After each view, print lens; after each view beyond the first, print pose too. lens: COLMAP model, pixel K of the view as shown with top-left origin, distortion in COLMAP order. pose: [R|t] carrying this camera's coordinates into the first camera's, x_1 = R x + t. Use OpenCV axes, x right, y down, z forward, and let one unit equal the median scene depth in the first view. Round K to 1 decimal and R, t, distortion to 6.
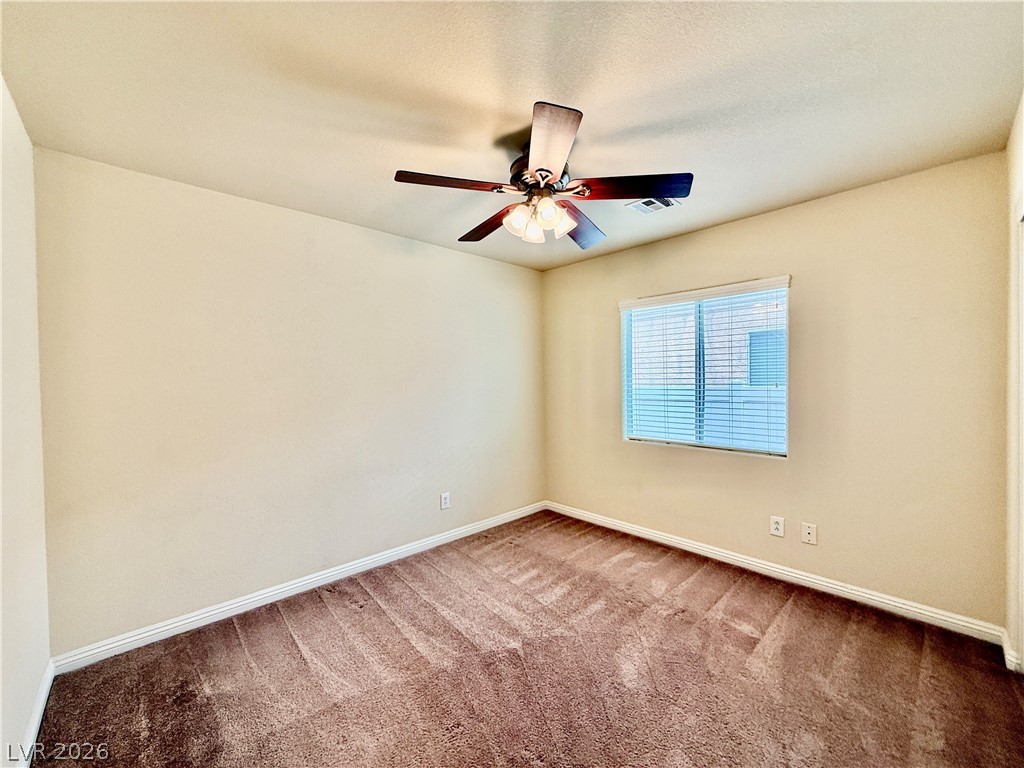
lens RADIAL K [[409.7, 0, 508.9], [0, 409.7, 383.6], [0, 0, 1]] dist [0.000010, 0.000591]
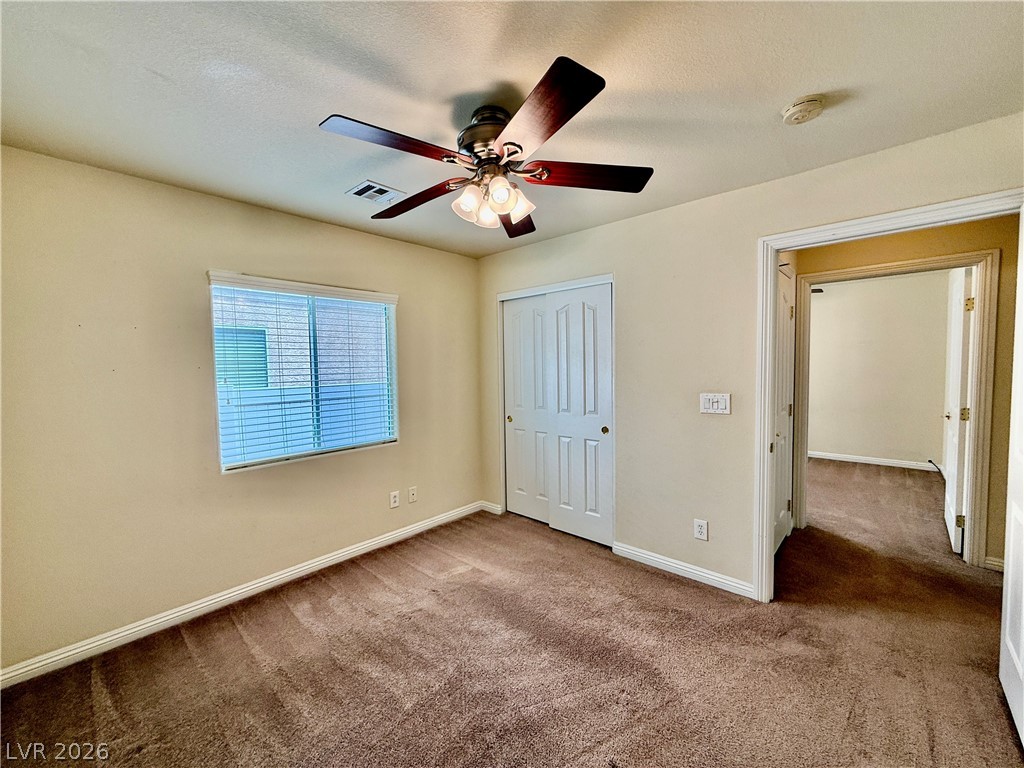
lens RADIAL K [[410.3, 0, 512.0], [0, 410.3, 384.0], [0, 0, 1]] dist [0.000661, -0.000181]
pose [[-0.081200, -0.026740, 0.996339, -0.535802], [0.038773, 0.998799, 0.029966, -0.016213], [-0.995943, 0.041064, -0.080066, 0.685965]]
